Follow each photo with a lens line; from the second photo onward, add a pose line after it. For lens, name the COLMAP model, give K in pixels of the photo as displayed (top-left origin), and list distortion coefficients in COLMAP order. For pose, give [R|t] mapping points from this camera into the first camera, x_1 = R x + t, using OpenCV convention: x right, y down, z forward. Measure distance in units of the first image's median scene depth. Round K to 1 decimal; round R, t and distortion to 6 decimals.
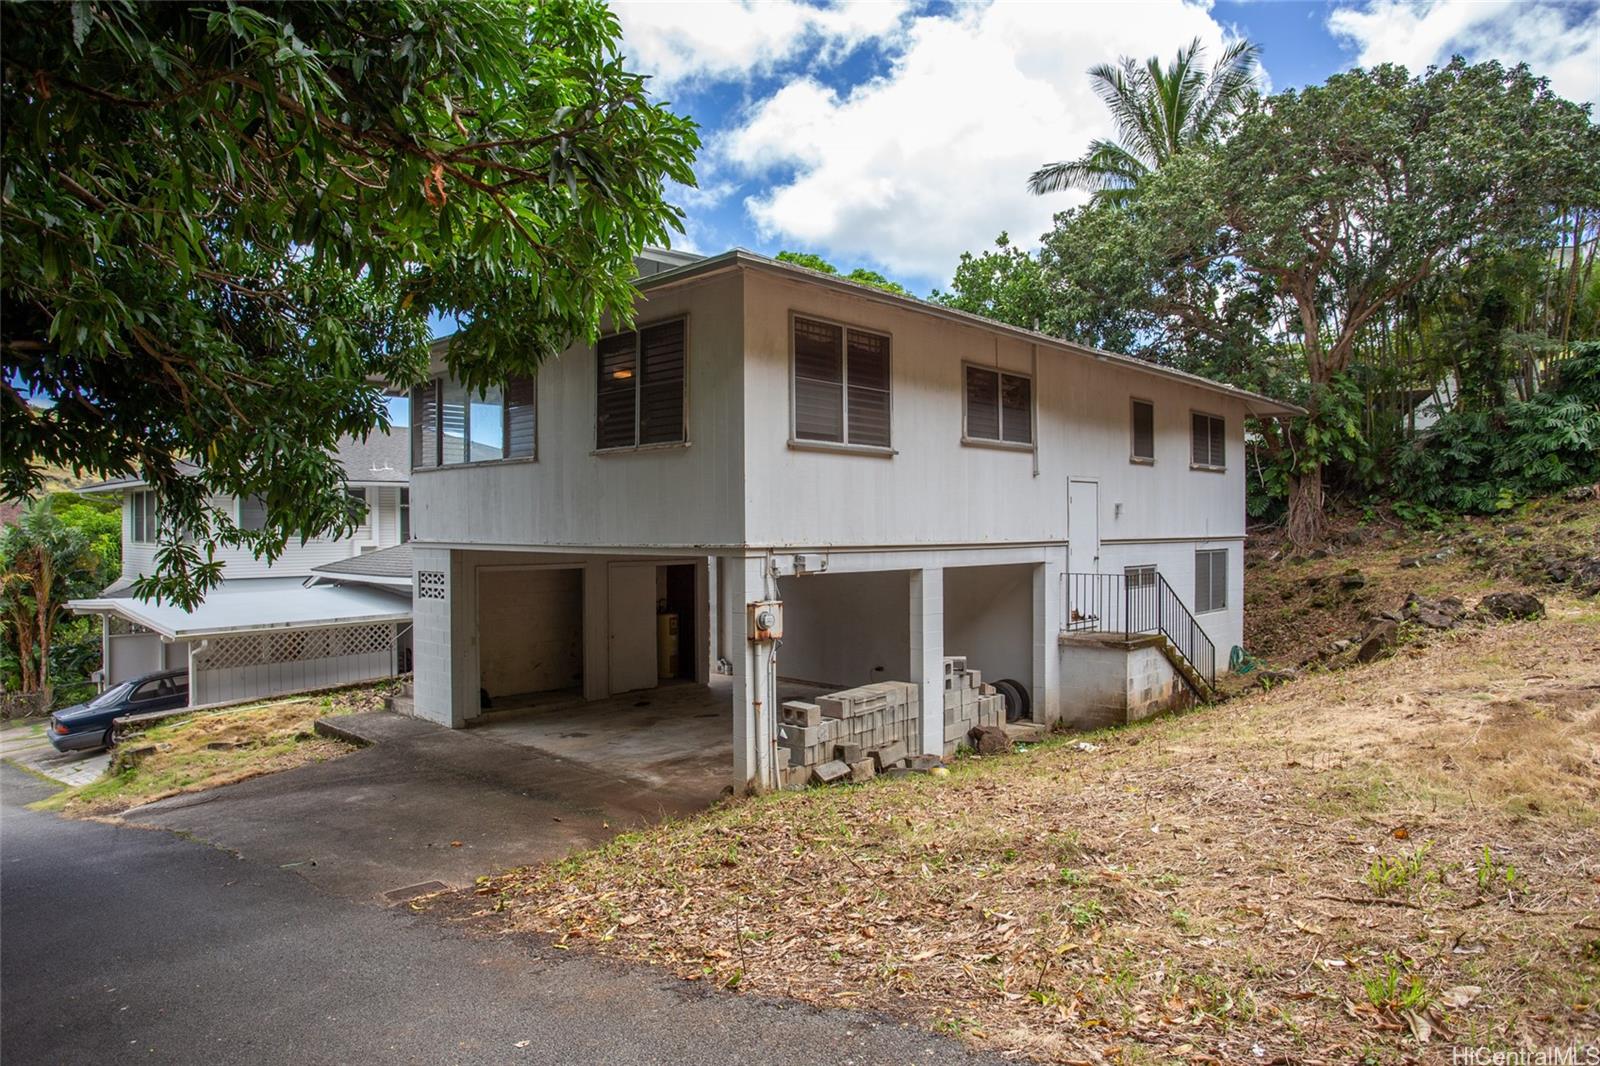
lens RADIAL K [[988.8, 0, 797.4], [0, 988.8, 535.1], [0, 0, 1]] dist [-0.004941, -0.000174]
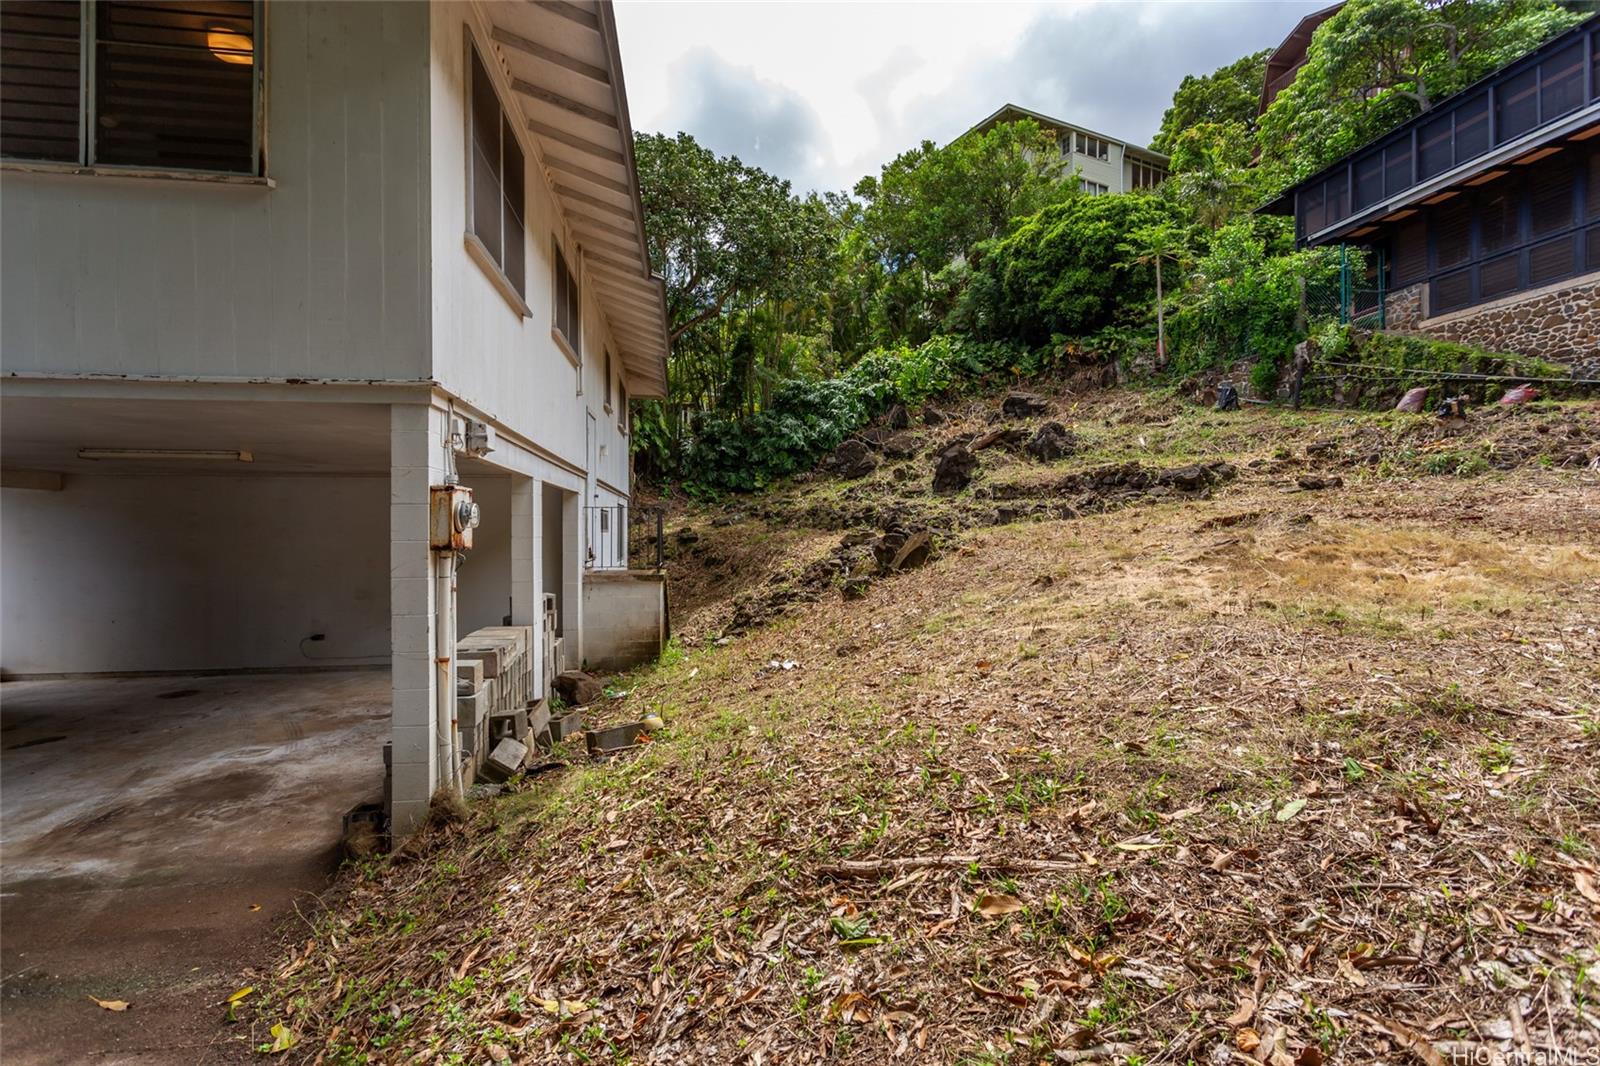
lens RADIAL K [[769.4, 0, 804.5], [0, 769.4, 523.9], [0, 0, 1]] dist [-0.002669, 0.003208]
pose [[0.592784, 0.014561, 0.805230, -0.147633], [0.006931, 0.999707, -0.023181, 0.054662], [-0.805332, 0.019322, 0.592509, 0.297500]]
